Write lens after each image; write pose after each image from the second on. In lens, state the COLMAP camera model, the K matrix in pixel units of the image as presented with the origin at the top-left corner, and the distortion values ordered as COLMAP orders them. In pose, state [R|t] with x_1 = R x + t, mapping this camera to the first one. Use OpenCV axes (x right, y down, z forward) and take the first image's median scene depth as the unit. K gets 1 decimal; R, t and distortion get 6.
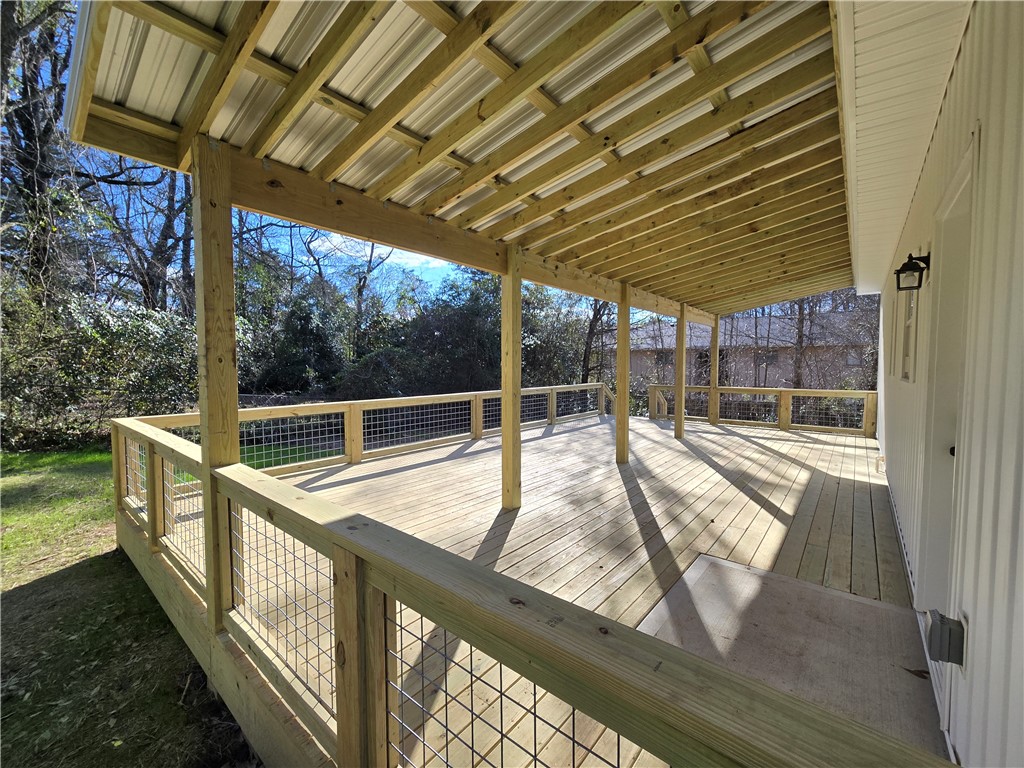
lens RADIAL K [[421.4, 0, 514.0], [0, 421.4, 386.7], [0, 0, 1]] dist [-0.000351, -0.000028]
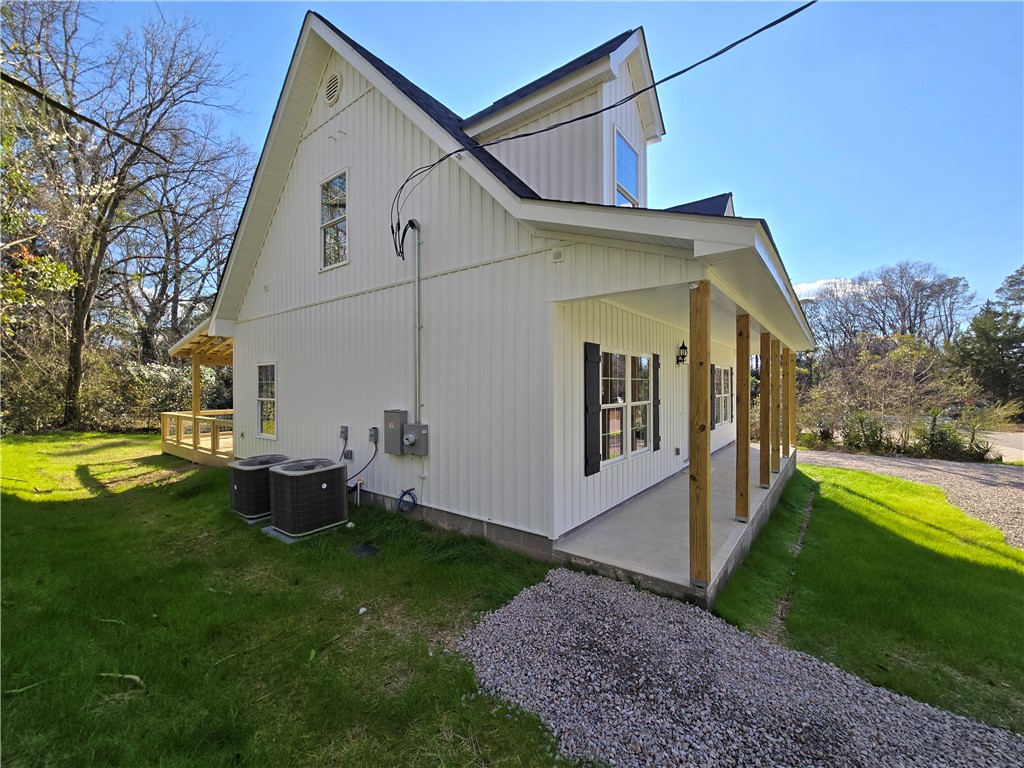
lens RADIAL K [[421.4, 0, 509.7], [0, 421.4, 385.0], [0, 0, 1]] dist [-0.000351, -0.000028]
pose [[0.999466, 0.003704, 0.032453, 0.675725], [-0.002280, 0.999038, -0.043789, -0.007902], [-0.032584, 0.043692, 0.998514, -0.983878]]
